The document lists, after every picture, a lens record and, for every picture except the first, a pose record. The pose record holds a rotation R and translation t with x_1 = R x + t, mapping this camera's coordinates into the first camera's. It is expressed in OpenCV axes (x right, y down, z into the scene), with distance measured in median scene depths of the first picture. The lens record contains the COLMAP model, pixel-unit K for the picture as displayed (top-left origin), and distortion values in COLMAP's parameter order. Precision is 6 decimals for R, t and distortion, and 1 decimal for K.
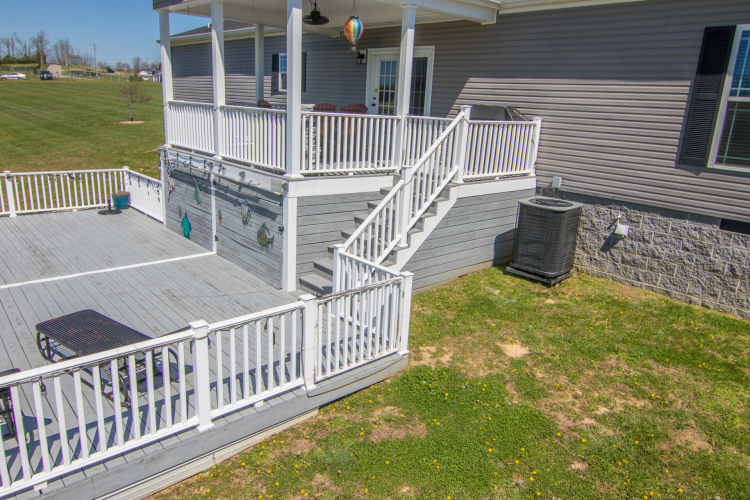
lens RADIAL K [[532.6, 0, 379.4], [0, 532.6, 252.3], [0, 0, 1]] dist [-0.010394, -0.003549]
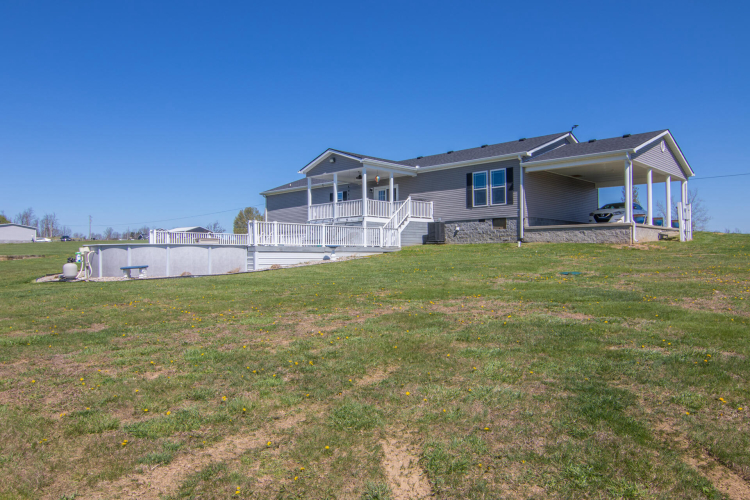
lens RADIAL K [[532.6, 0, 373.2], [0, 532.6, 249.9], [0, 0, 1]] dist [-0.010394, -0.003549]
pose [[0.996345, -0.056534, 0.064038, -0.328777], [0.072425, 0.956577, -0.282337, 1.050146], [-0.045296, 0.285943, 0.957175, -2.303026]]
